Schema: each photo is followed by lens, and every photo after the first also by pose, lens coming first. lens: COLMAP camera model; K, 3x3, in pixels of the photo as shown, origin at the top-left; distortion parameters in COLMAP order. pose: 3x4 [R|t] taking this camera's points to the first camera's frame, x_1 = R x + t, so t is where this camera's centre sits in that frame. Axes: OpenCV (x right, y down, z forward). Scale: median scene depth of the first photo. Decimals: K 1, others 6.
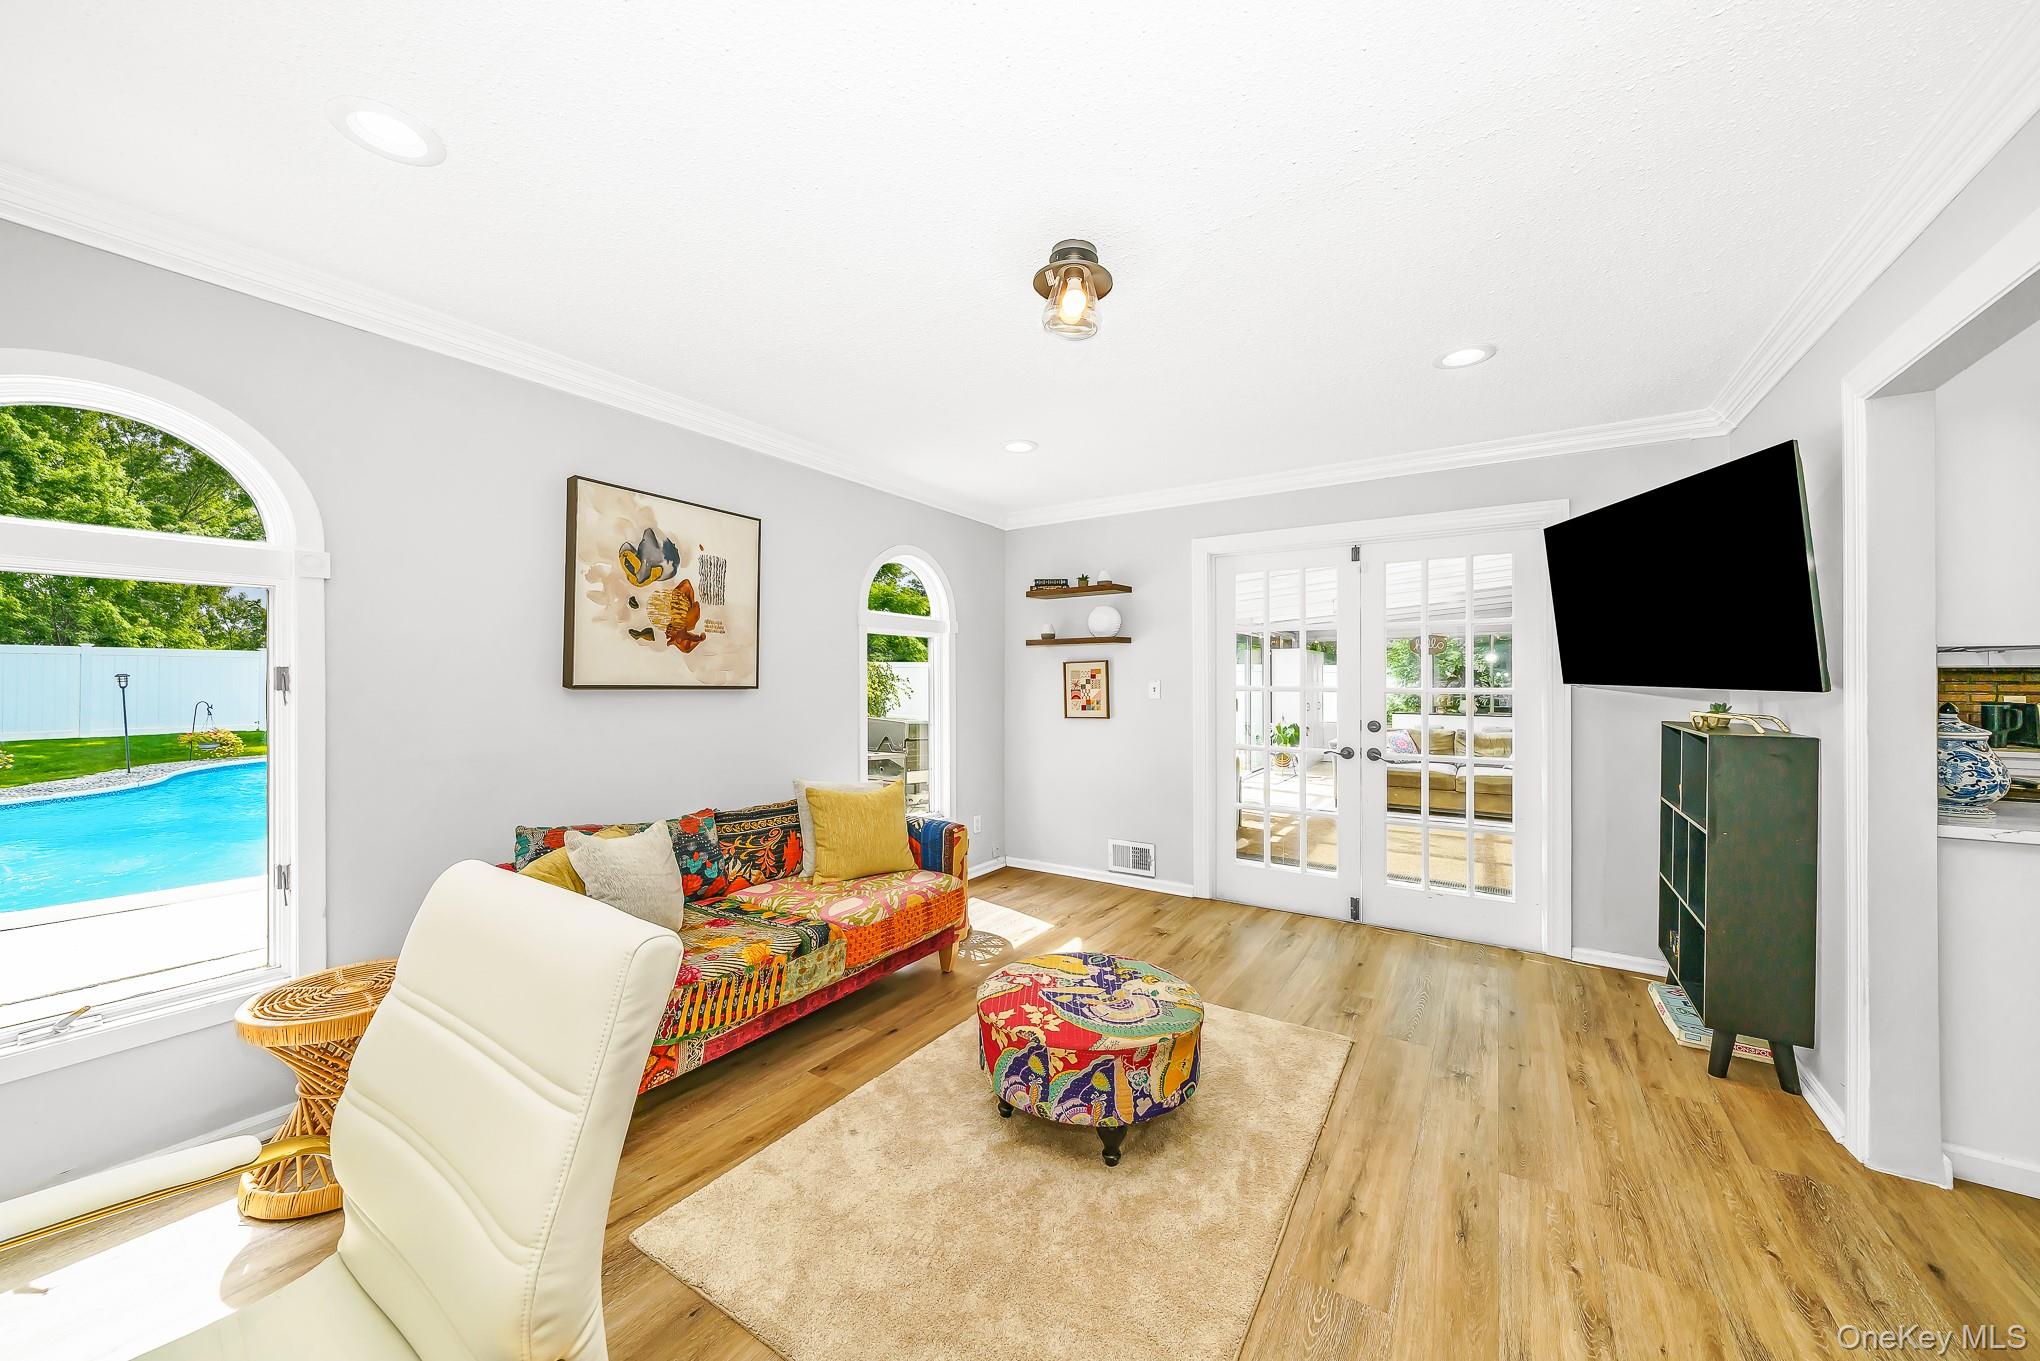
lens RADIAL K [[731.5, 0, 1012.6], [0, 731.5, 680.2], [0, 0, 1]] dist [0.000108, -0.000608]
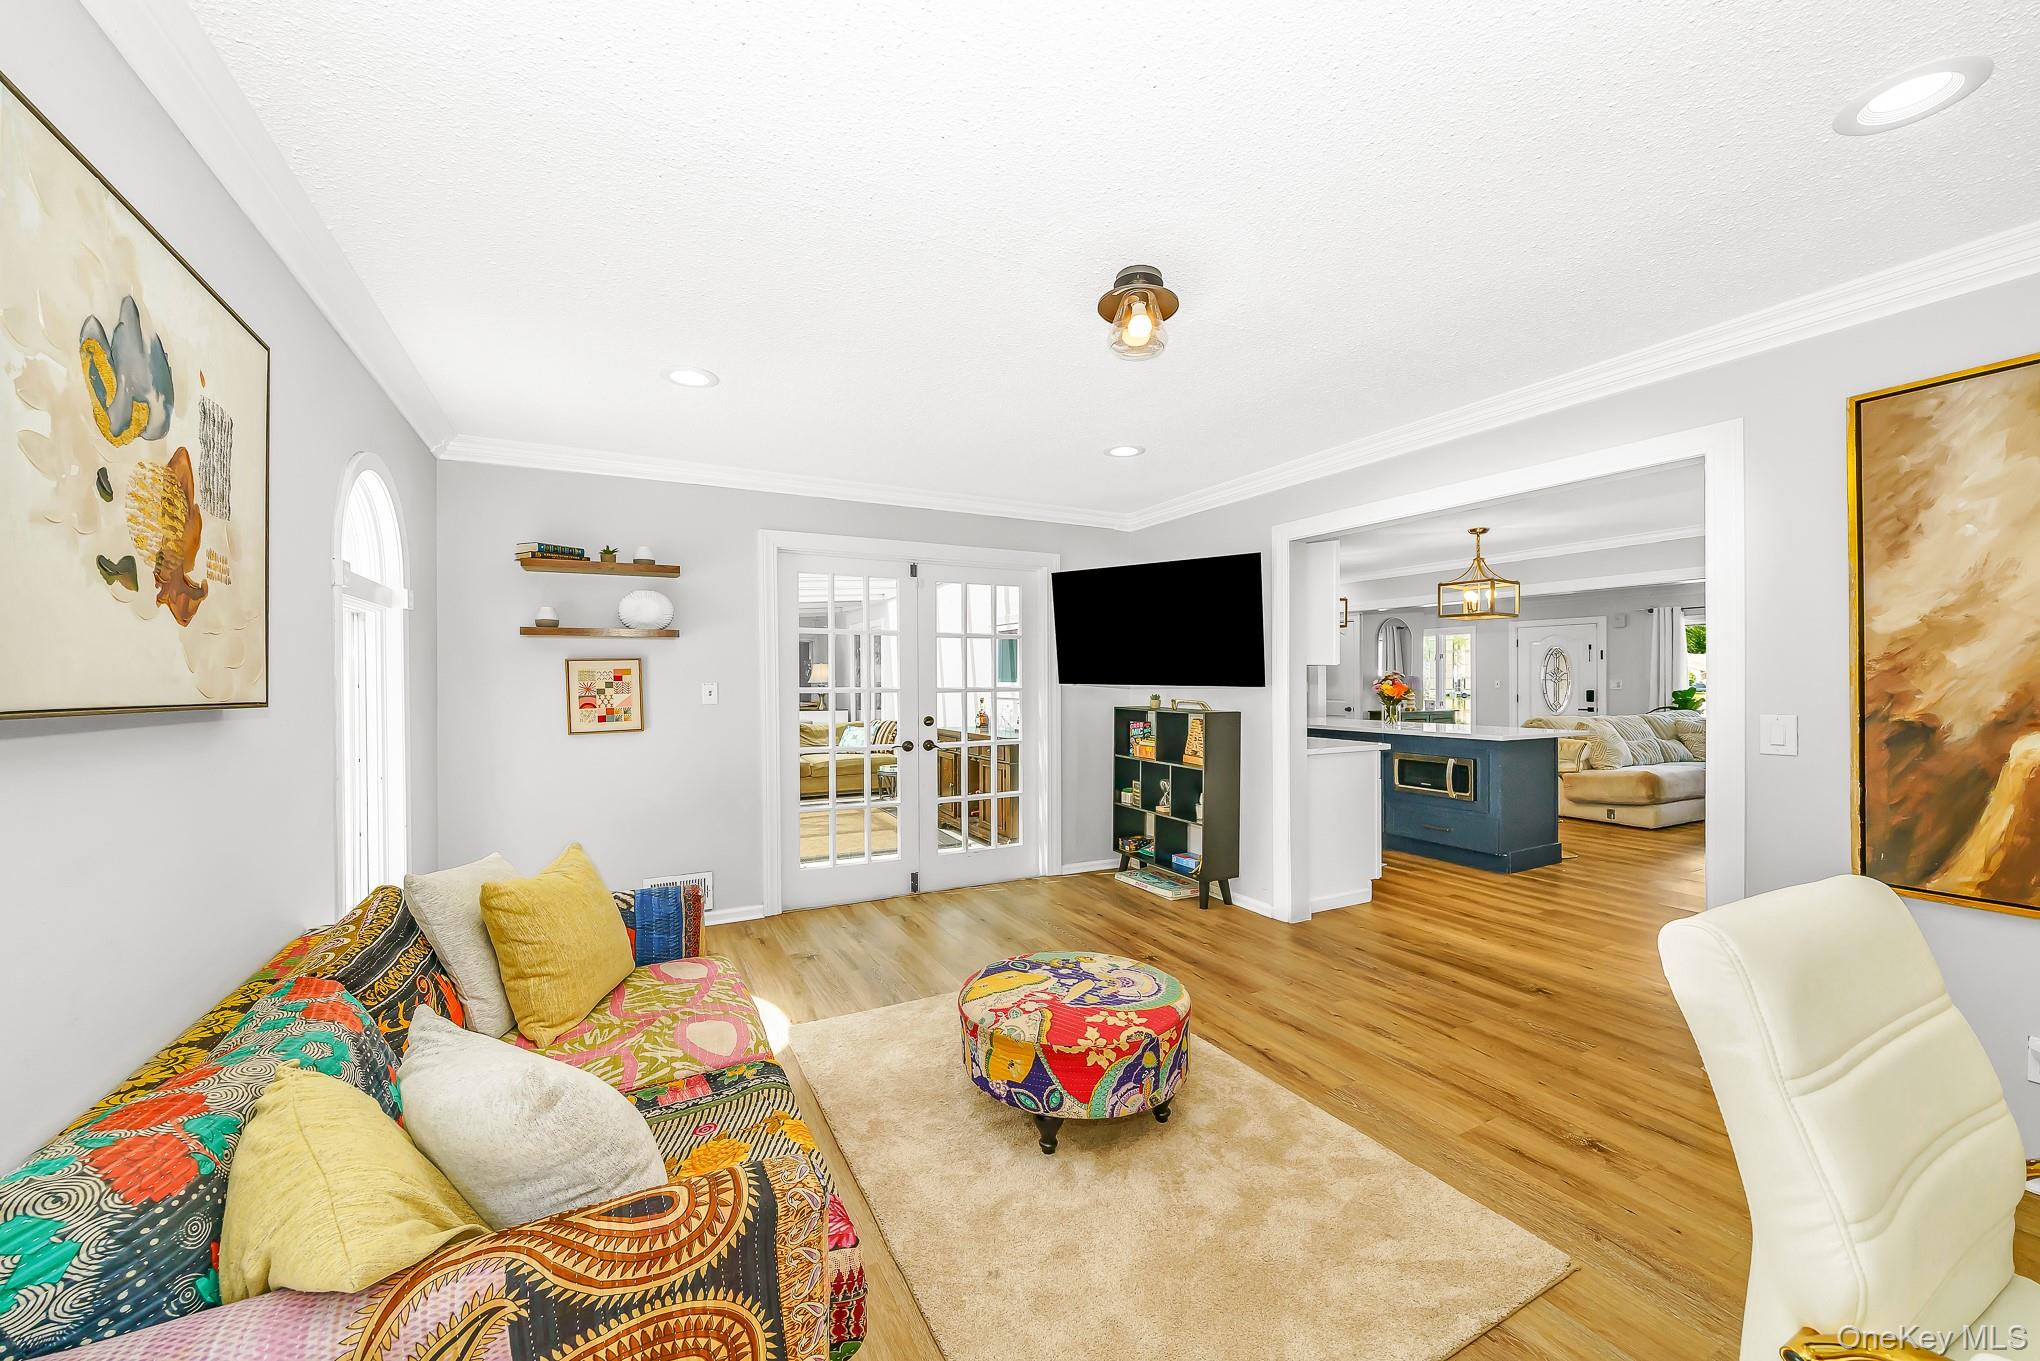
lens RADIAL K [[731.5, 0, 1003.7], [0, 731.5, 682.8], [0, 0, 1]] dist [0.000108, -0.000608]
pose [[0.505301, -0.006940, 0.862915, -0.578205], [0.002920, 0.999976, 0.006332, -0.006285], [-0.862938, -0.000680, 0.505309, 0.398444]]
